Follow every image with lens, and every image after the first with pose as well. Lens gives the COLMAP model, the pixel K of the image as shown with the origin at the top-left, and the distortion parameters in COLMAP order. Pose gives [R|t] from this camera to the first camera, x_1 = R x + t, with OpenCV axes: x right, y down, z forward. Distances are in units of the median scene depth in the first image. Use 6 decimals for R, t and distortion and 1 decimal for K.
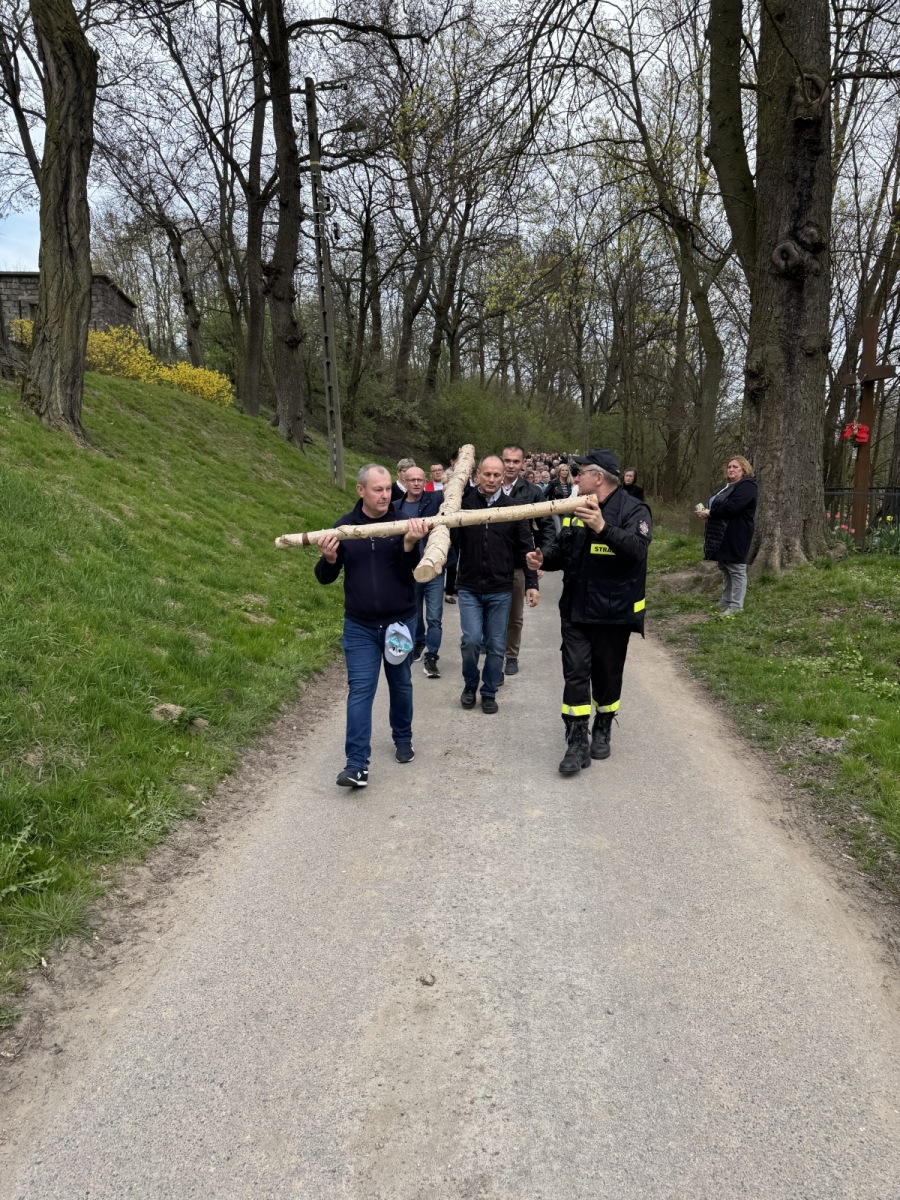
lens RADIAL K [[850.9, 0, 450.5], [0, 850.9, 598.4], [0, 0, 1]] dist [0.025462, -0.031733]
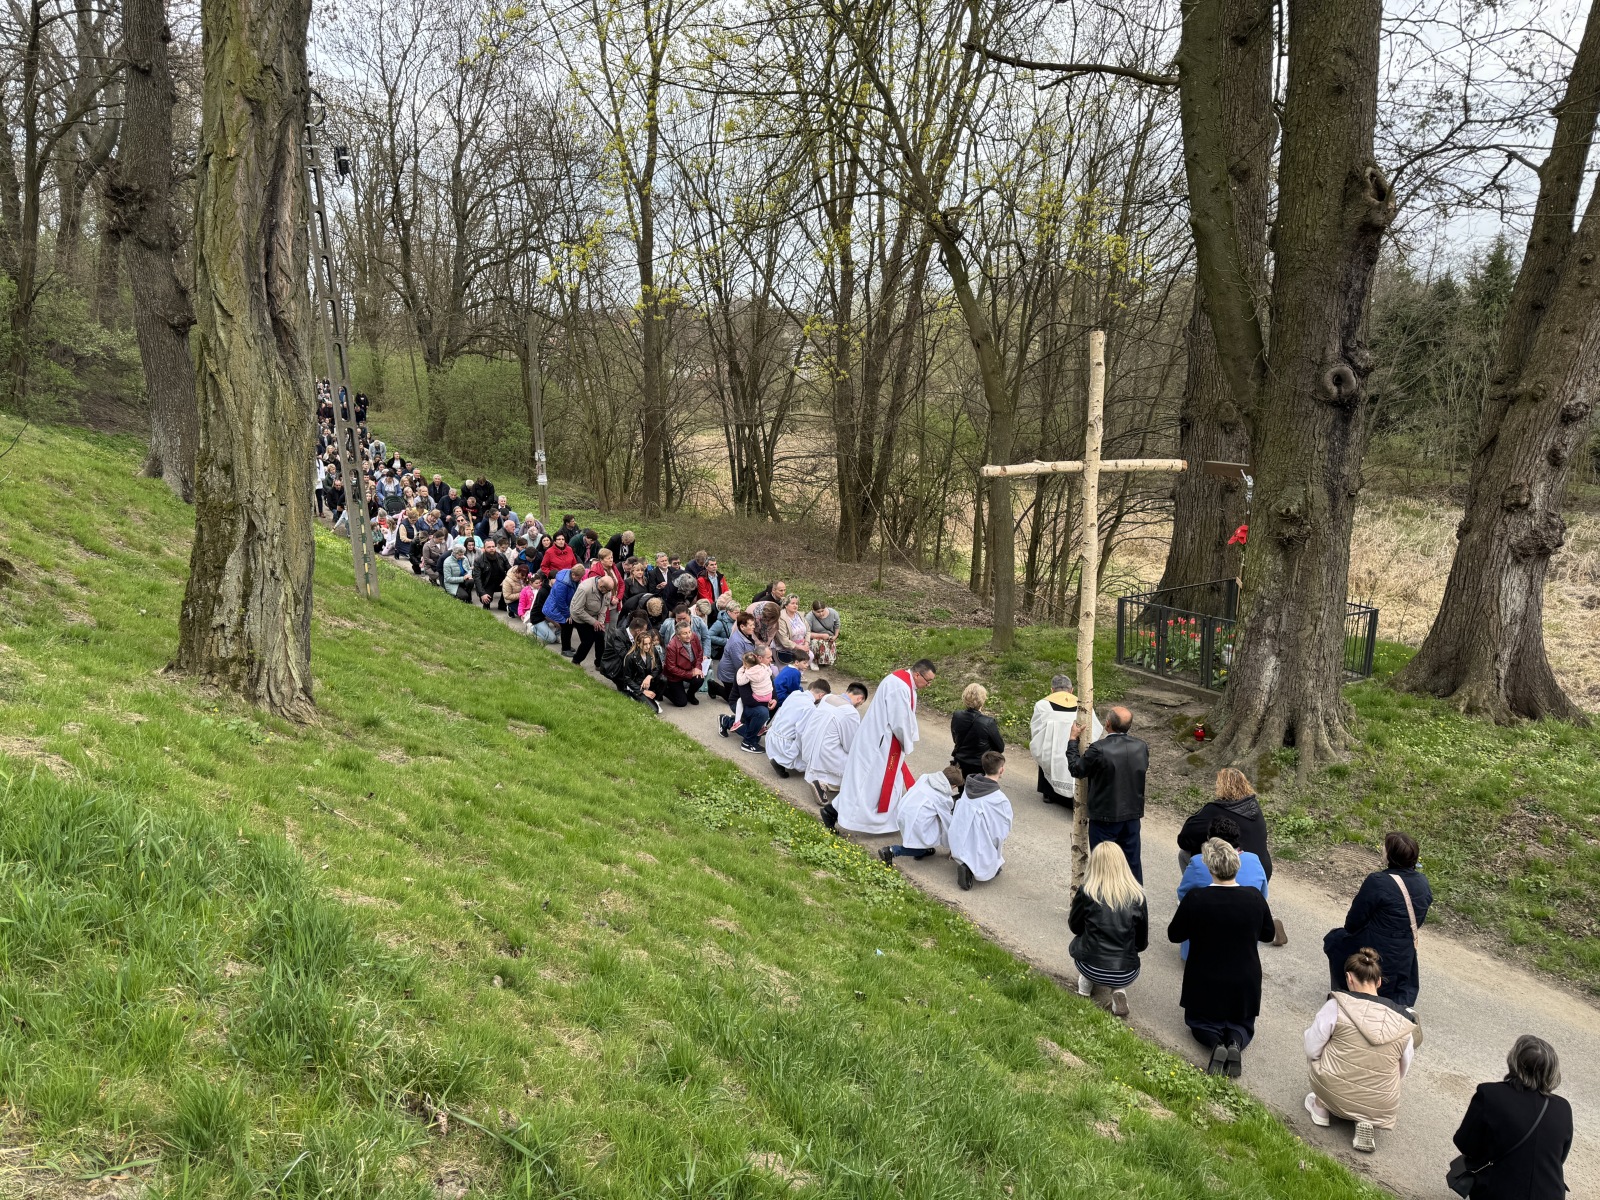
lens RADIAL K [[1134.6, 0, 800.5], [0, 1134.6, 592.4], [0, 0, 1]] dist [0.025462, -0.031733]
pose [[0.819693, -0.122201, 0.559616, -0.589472], [0.098028, 0.992492, 0.073140, -0.294720], [-0.564353, -0.005094, 0.825518, 0.349279]]
